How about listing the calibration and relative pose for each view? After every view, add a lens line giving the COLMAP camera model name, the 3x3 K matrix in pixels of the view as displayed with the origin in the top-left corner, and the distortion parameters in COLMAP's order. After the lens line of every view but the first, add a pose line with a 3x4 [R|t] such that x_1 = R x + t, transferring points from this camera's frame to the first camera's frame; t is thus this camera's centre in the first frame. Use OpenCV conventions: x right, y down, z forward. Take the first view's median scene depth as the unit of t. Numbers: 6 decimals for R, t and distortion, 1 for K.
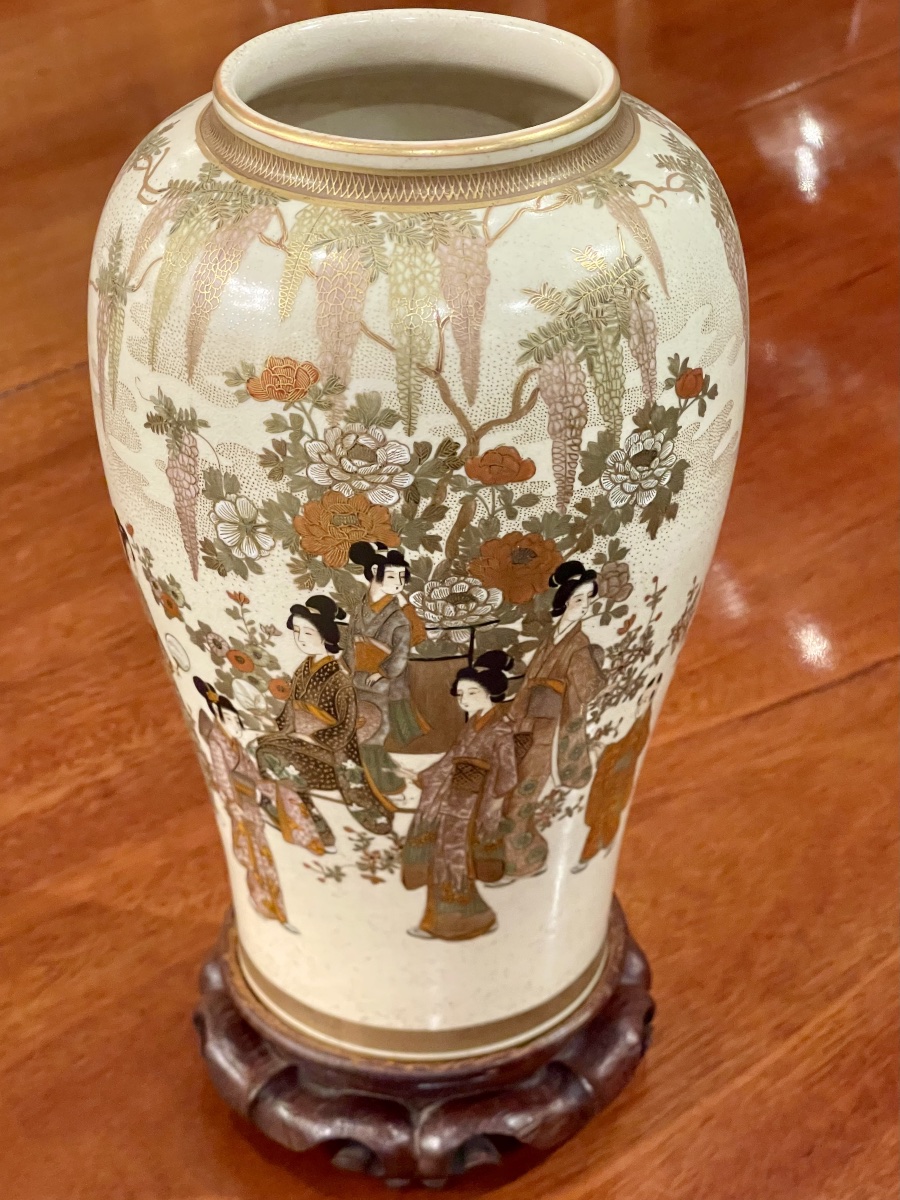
lens RADIAL K [[2283.6, 0, 450.0], [0, 2283.6, 600.0], [0, 0, 1]] dist [0.000100, -0.008374]
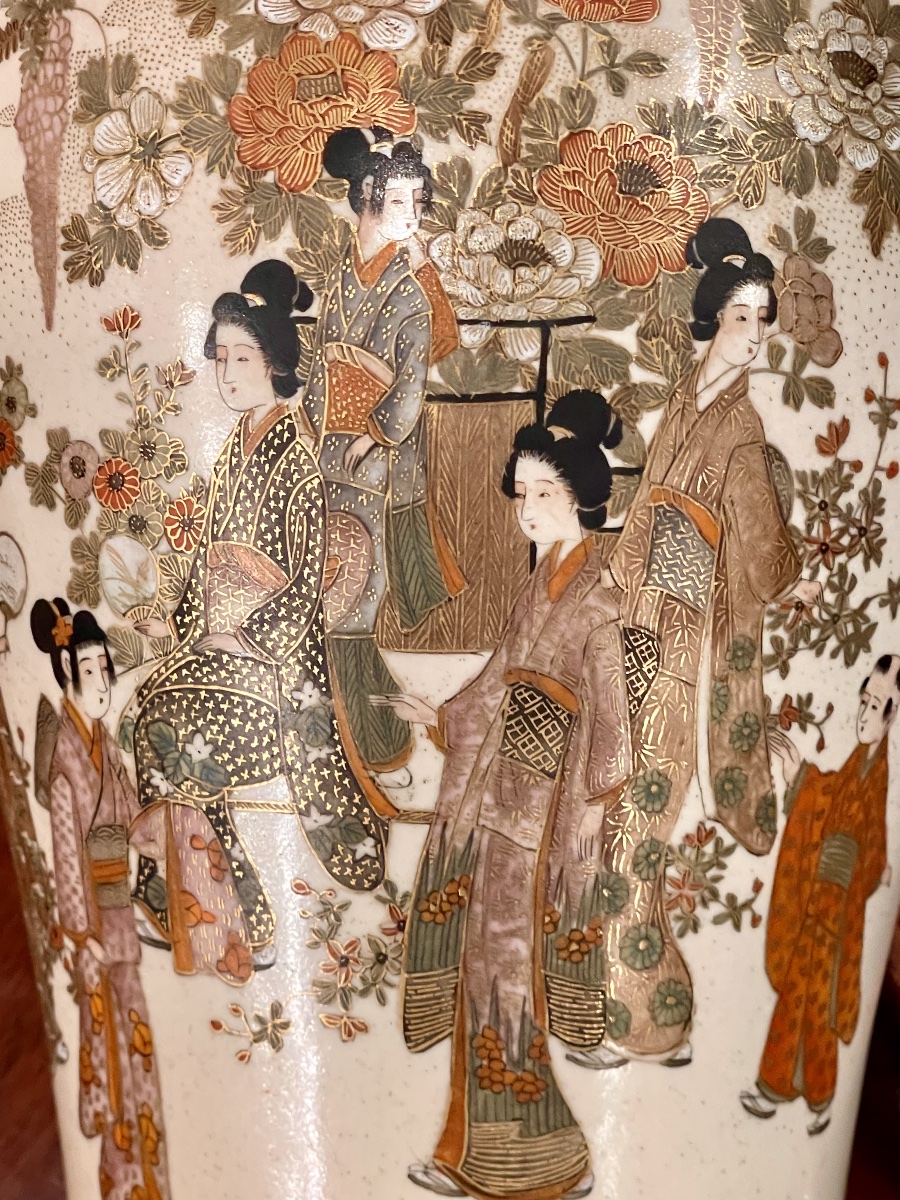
lens RADIAL K [[3229.3, 0, 450.0], [0, 3229.3, 600.0], [0, 0, 1]] dist [-0.026484, 1.125752]
pose [[0.998794, 0.013713, -0.047136, 0.023852], [-0.037656, 0.830033, -0.556441, 0.482470], [0.031494, 0.557545, 0.829549, 0.393230]]
